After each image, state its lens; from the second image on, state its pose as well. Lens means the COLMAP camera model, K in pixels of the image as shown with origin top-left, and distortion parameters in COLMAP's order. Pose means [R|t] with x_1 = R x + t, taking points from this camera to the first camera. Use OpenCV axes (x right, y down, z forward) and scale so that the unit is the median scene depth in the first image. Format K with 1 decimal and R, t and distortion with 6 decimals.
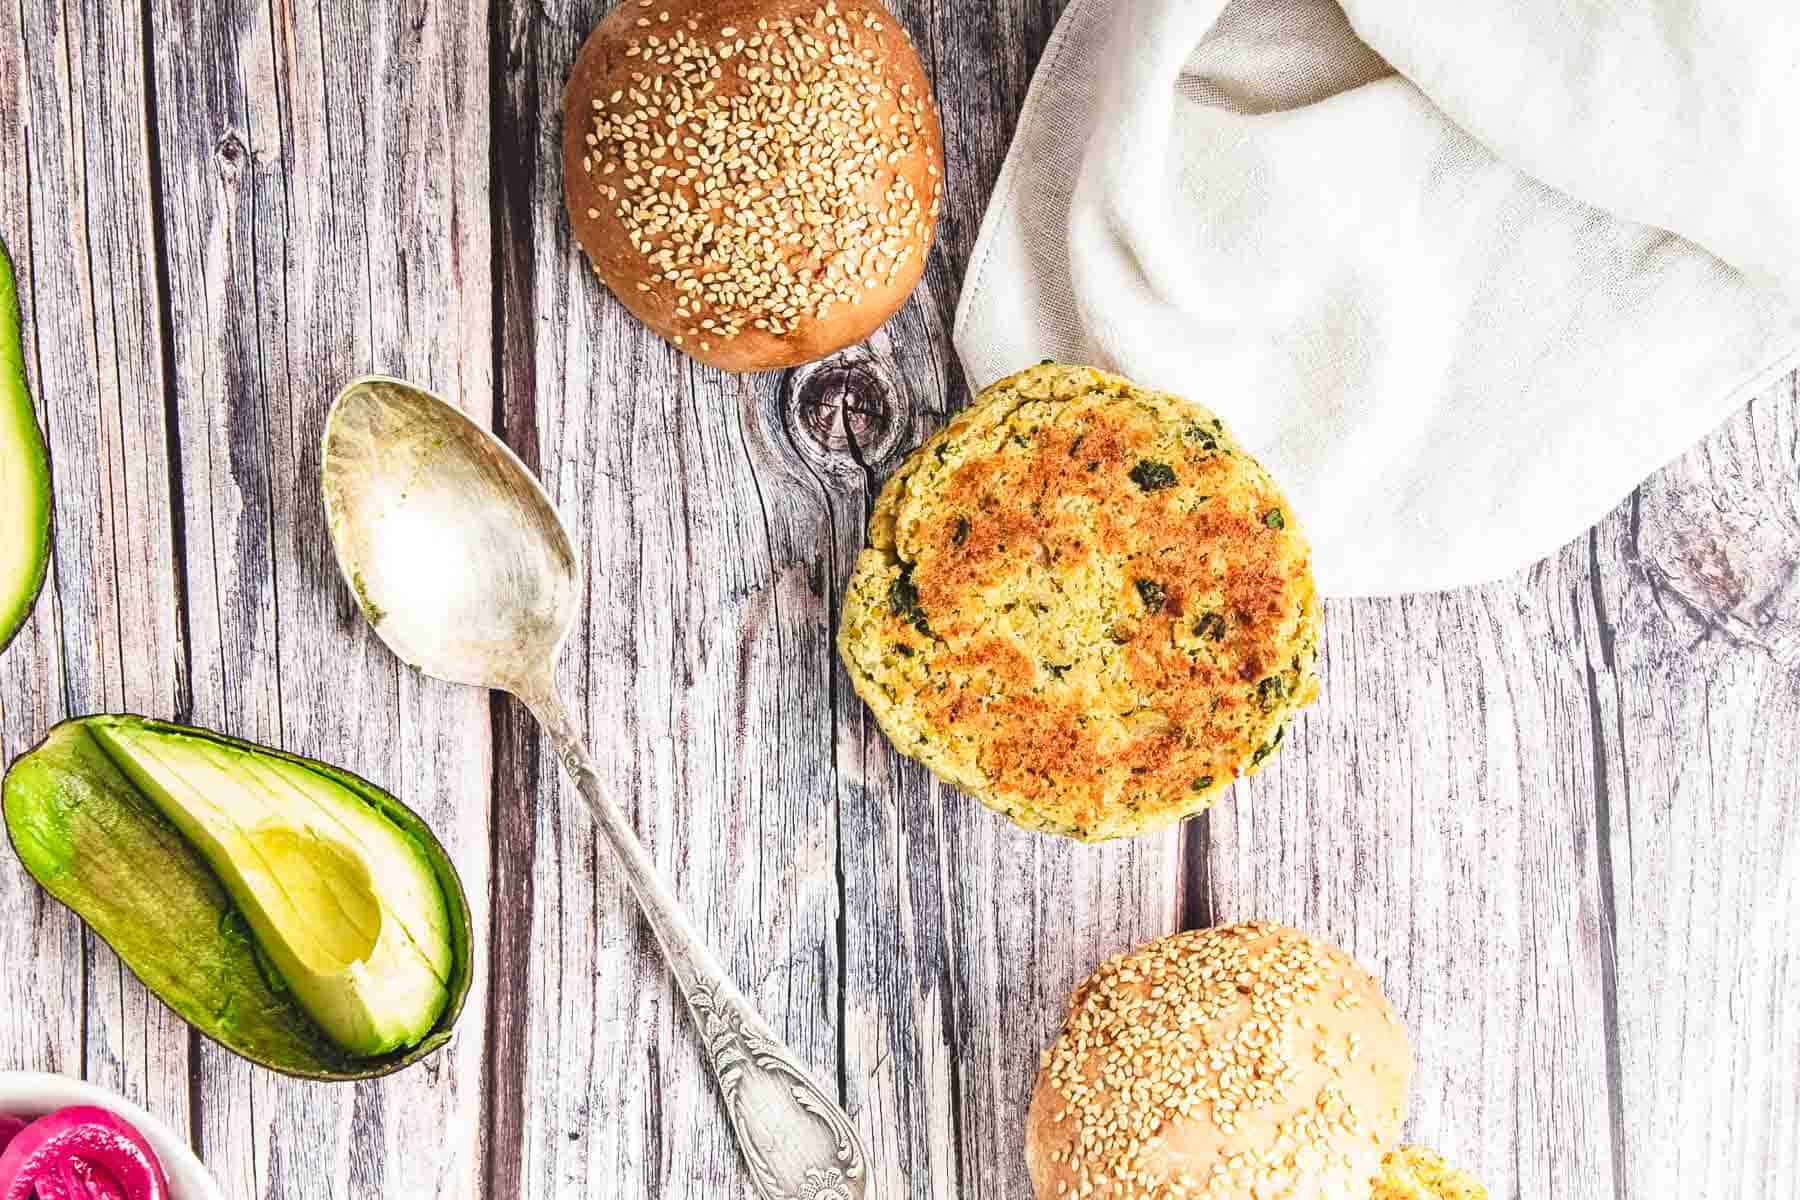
lens RADIAL K [[4446.8, 0, 946.6], [0, 4446.8, 603.6], [0, 0, 1]] dist [1.144756, -15.251771]
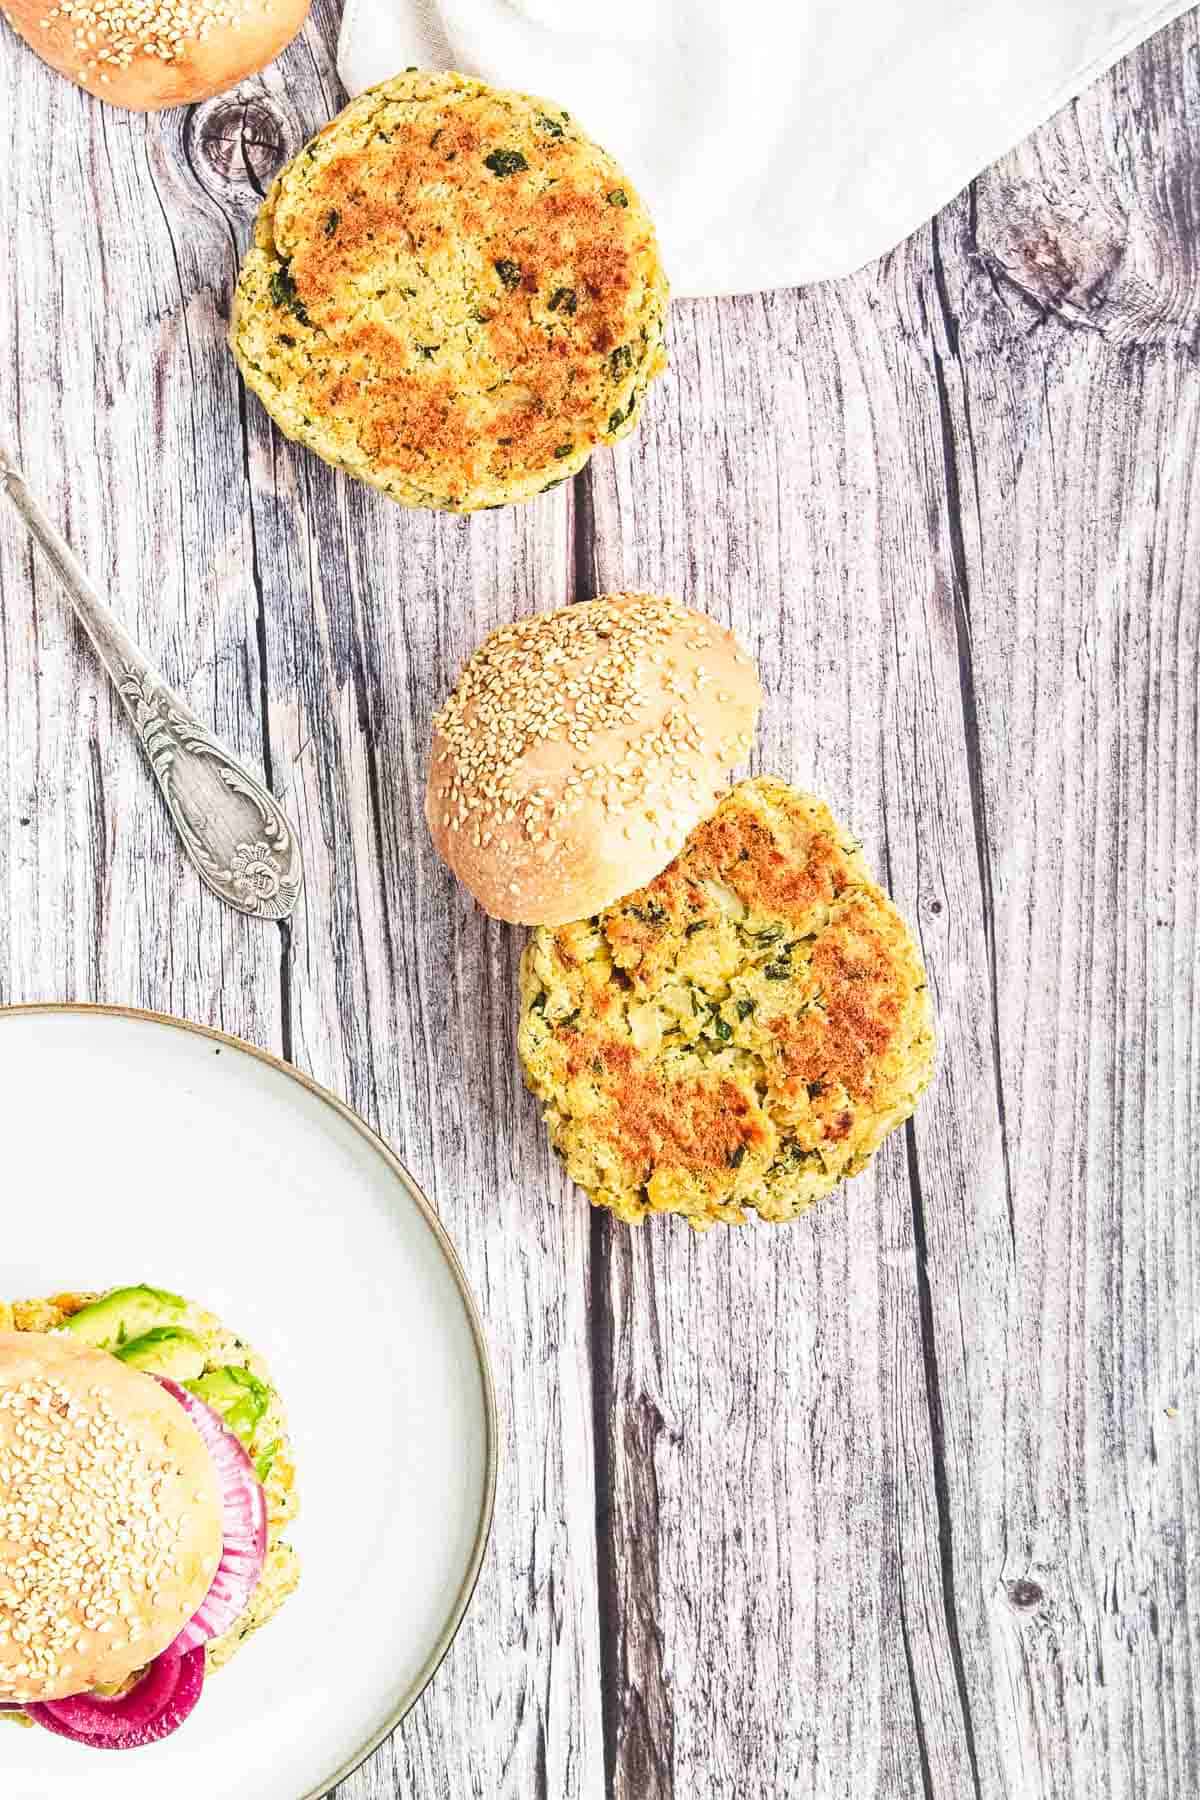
lens RADIAL K [[4446.8, 0, 600.0], [0, 4446.8, 900.0], [0, 0, 1]] dist [1.144756, -15.251771]
pose [[0.996199, -0.035453, -0.079561, 0.143823], [0.031143, 0.998013, -0.054776, 0.201888], [0.081345, 0.052091, 0.995324, -0.079289]]
